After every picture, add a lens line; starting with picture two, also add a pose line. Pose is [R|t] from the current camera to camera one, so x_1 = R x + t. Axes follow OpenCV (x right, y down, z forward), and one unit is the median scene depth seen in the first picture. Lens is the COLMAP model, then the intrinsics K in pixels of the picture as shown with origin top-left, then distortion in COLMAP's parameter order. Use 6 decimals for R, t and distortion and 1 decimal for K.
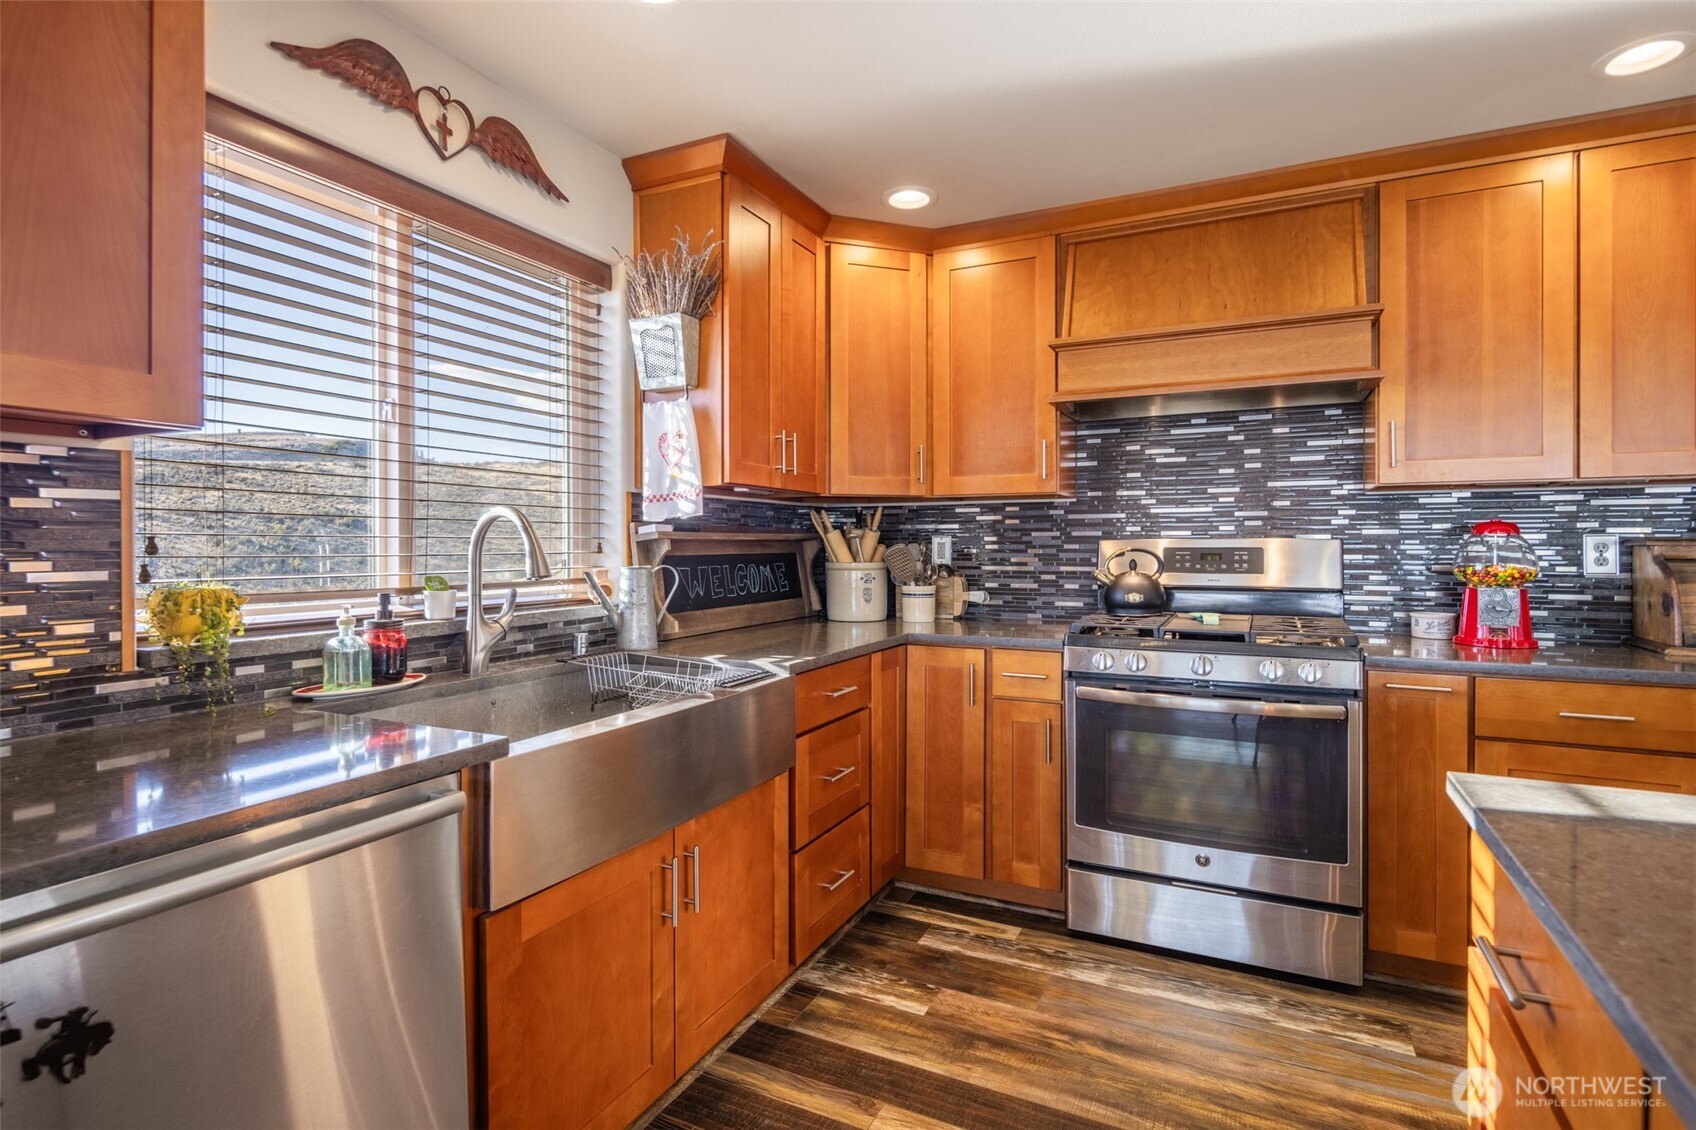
lens RADIAL K [[828.0, 0, 857.3], [0, 828.0, 552.9], [0, 0, 1]] dist [0.005744, -0.004489]
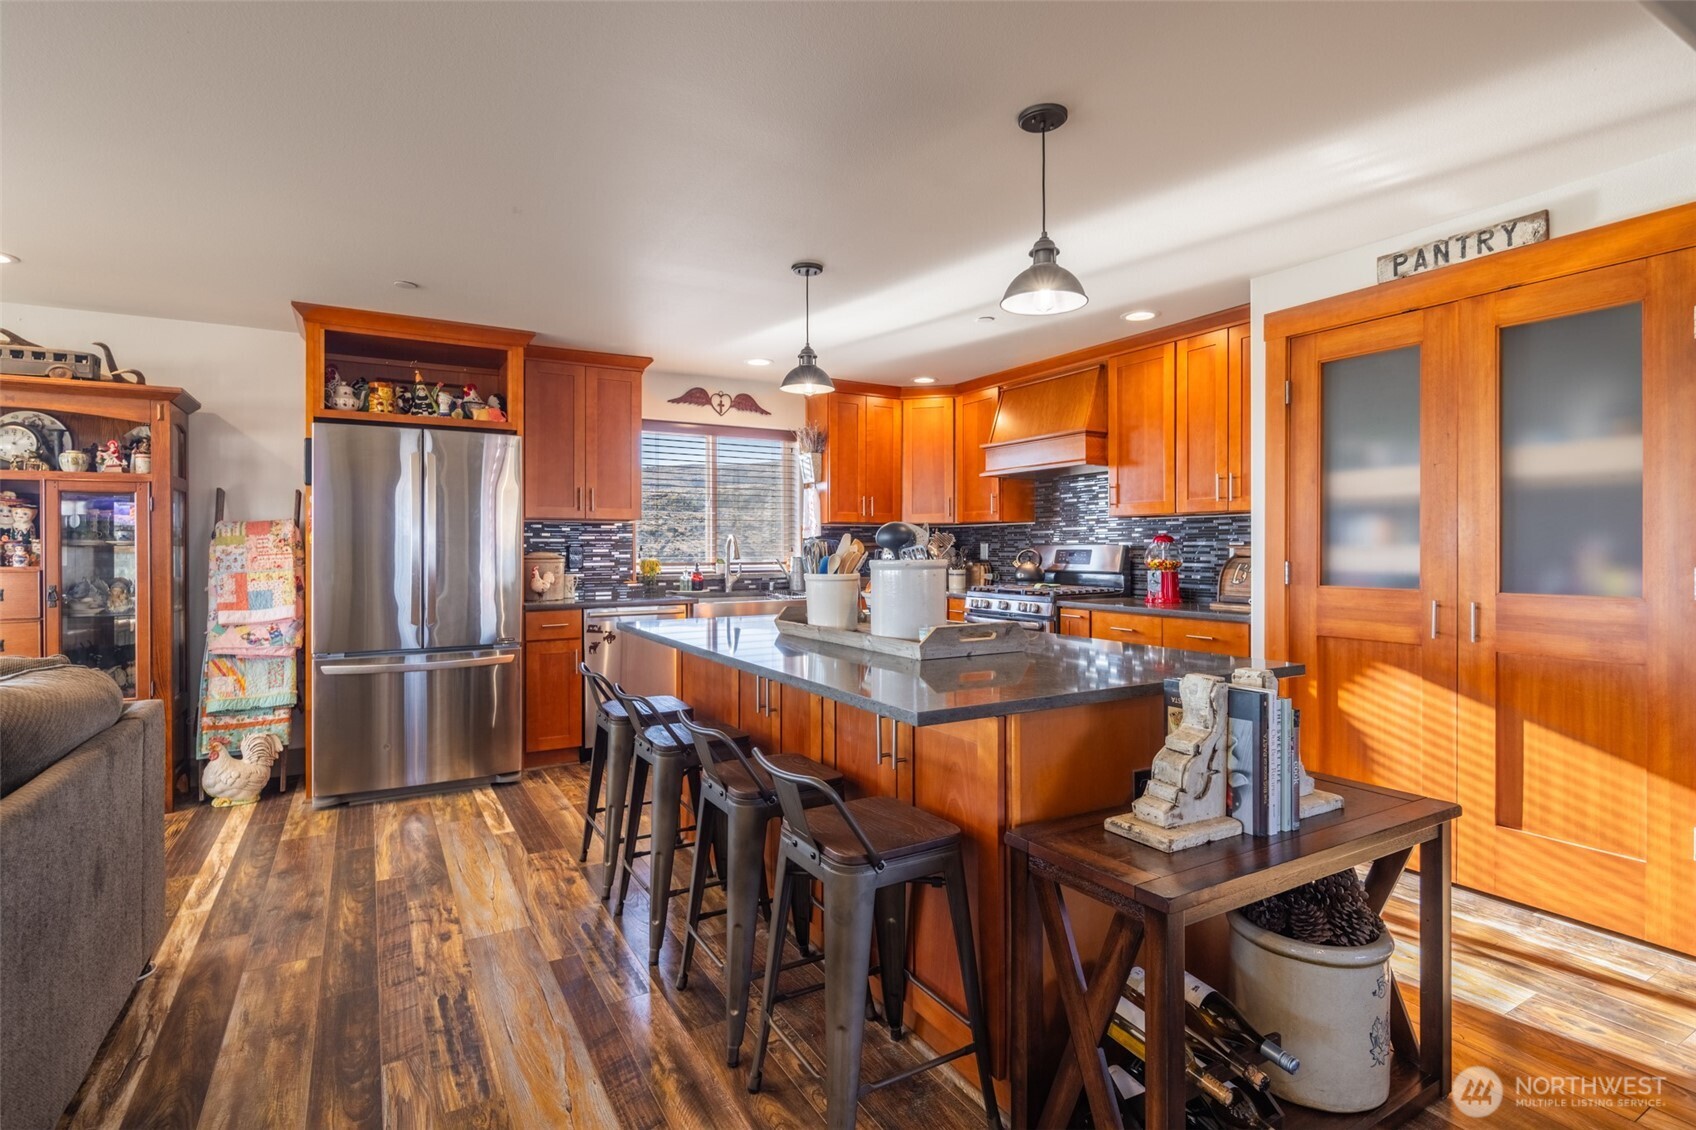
lens RADIAL K [[828.0, 0, 839.2], [0, 828.0, 553.0], [0, 0, 1]] dist [0.005744, -0.004489]
pose [[0.824472, 0.000340, -0.565902, 1.220051], [-0.004290, 0.999975, -0.005649, 0.018468], [0.565886, 0.007086, 0.824453, -0.949965]]
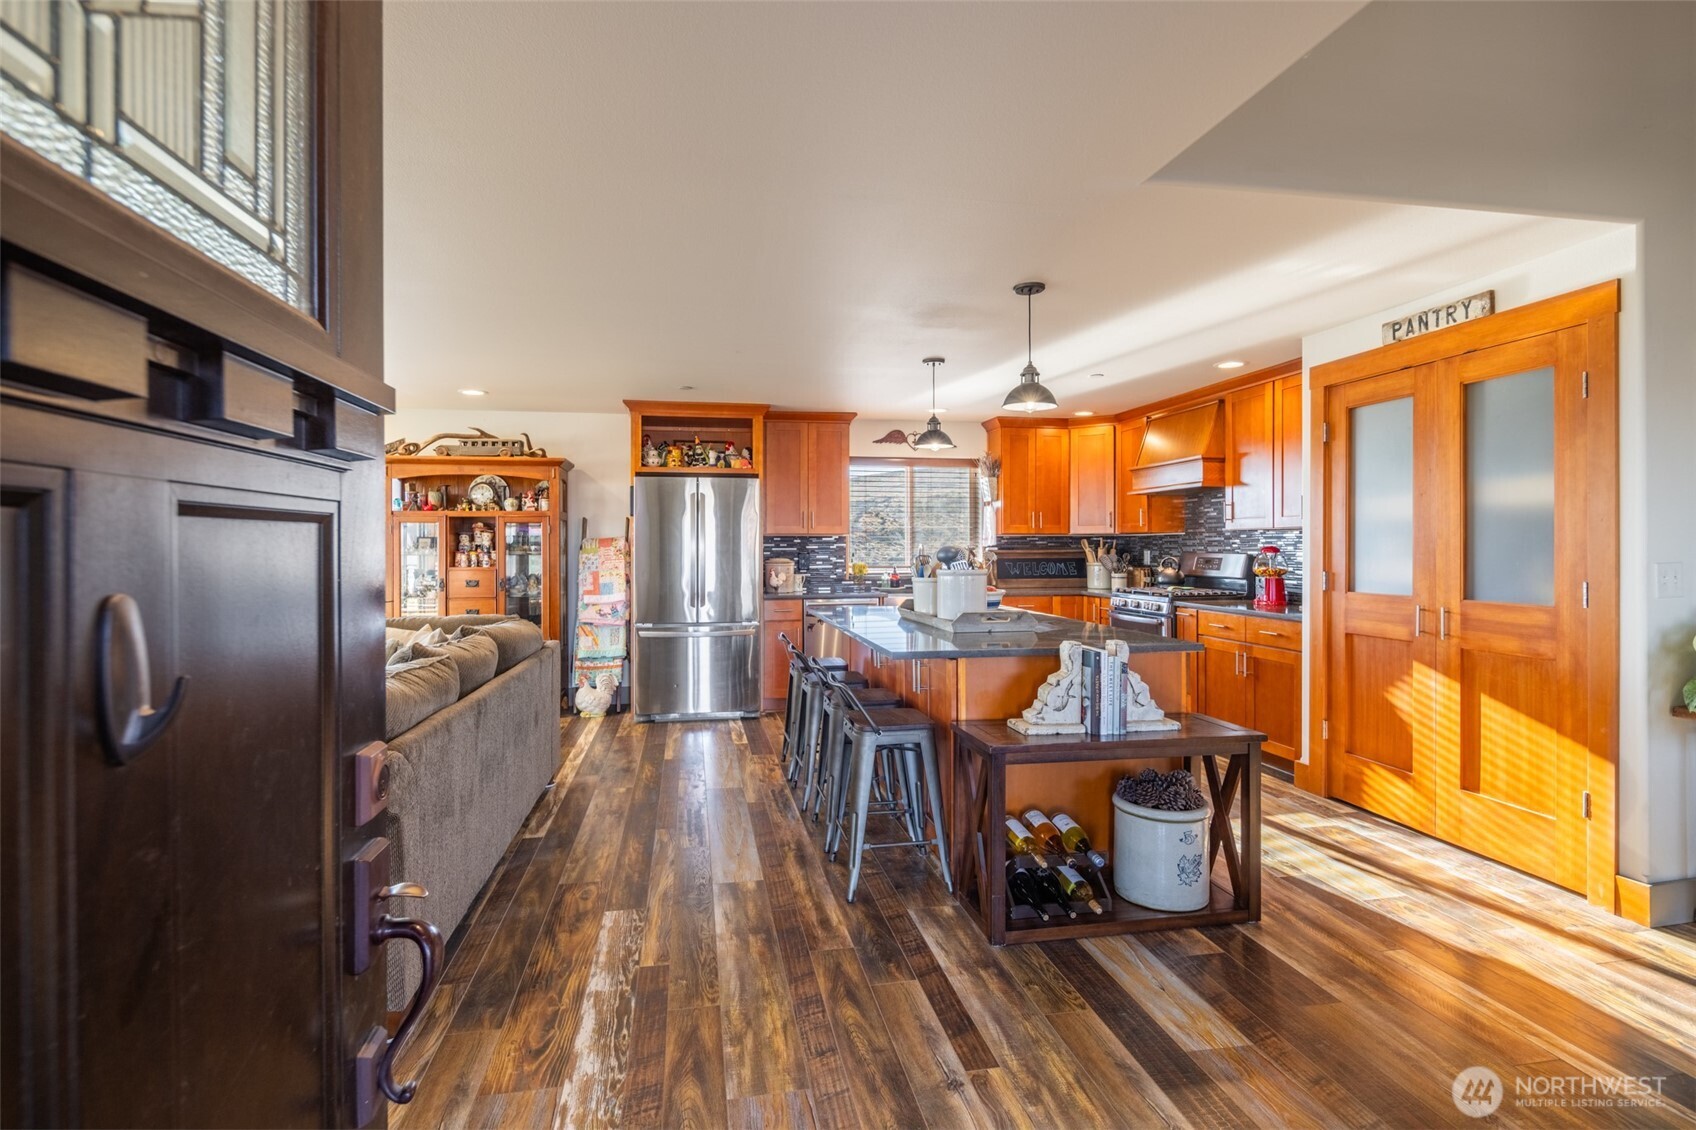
lens RADIAL K [[828.0, 0, 853.6], [0, 828.0, 558.5], [0, 0, 1]] dist [0.005744, -0.004489]
pose [[0.600031, 0.009545, -0.799920, 1.875636], [-0.008296, 0.999949, 0.005708, -0.008394], [0.799934, 0.003211, 0.600080, -1.177443]]
